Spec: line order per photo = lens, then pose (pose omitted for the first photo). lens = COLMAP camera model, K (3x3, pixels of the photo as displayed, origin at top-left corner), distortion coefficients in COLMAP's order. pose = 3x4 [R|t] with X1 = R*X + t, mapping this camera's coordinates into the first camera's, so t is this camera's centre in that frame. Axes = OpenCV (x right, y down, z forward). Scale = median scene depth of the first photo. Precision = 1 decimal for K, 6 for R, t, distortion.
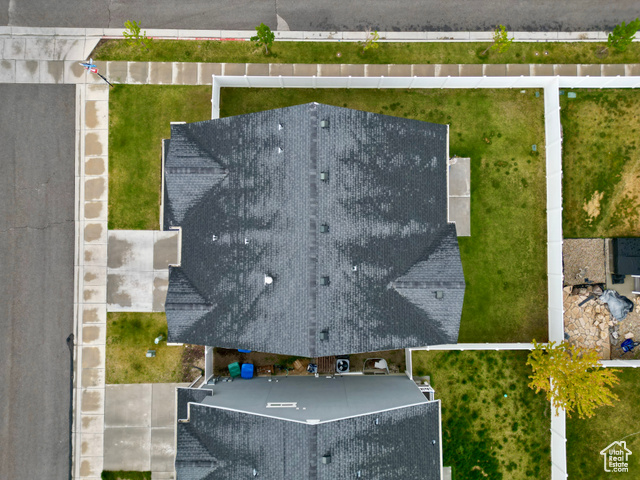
lens RADIAL K [[442.9, 0, 320.0], [0, 442.9, 240.0], [0, 0, 1]] dist [0.094971, -0.102660]
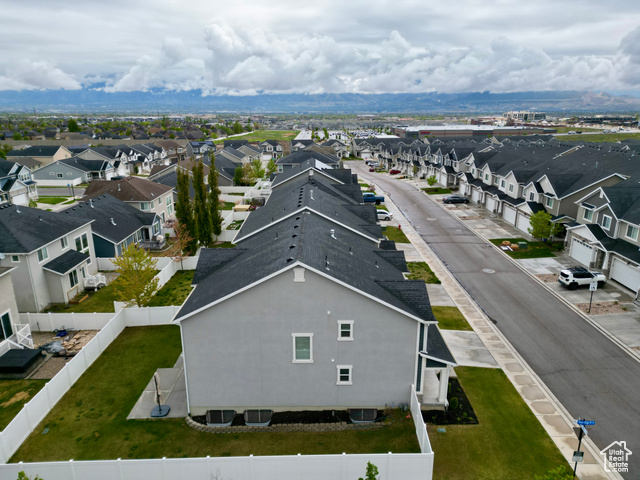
lens RADIAL K [[442.9, 0, 320.0], [0, 442.9, 240.0], [0, 0, 1]] dist [0.094971, -0.102660]
pose [[-0.999979, 0.005602, -0.003276, -0.045646], [-0.004565, -0.248519, 0.968616, -0.960983], [0.004613, 0.968611, 0.248539, 0.440976]]
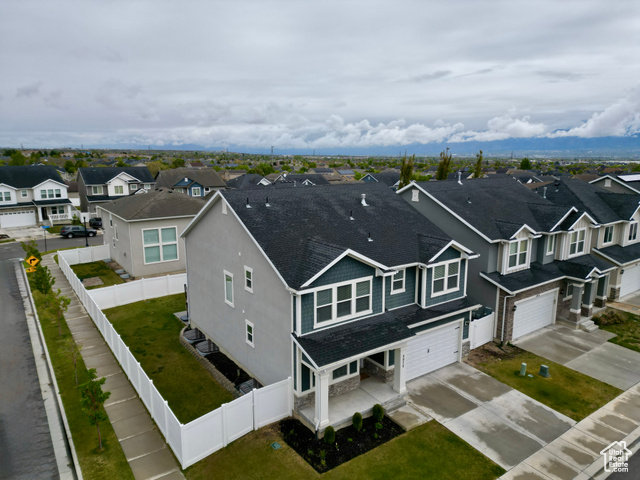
lens RADIAL K [[442.9, 0, 320.0], [0, 442.9, 240.0], [0, 0, 1]] dist [0.094971, -0.102660]
pose [[-0.577185, -0.154502, 0.801864, -0.739484], [0.816065, -0.073150, 0.573313, -0.511451], [-0.029922, 0.985281, 0.168305, 0.623819]]
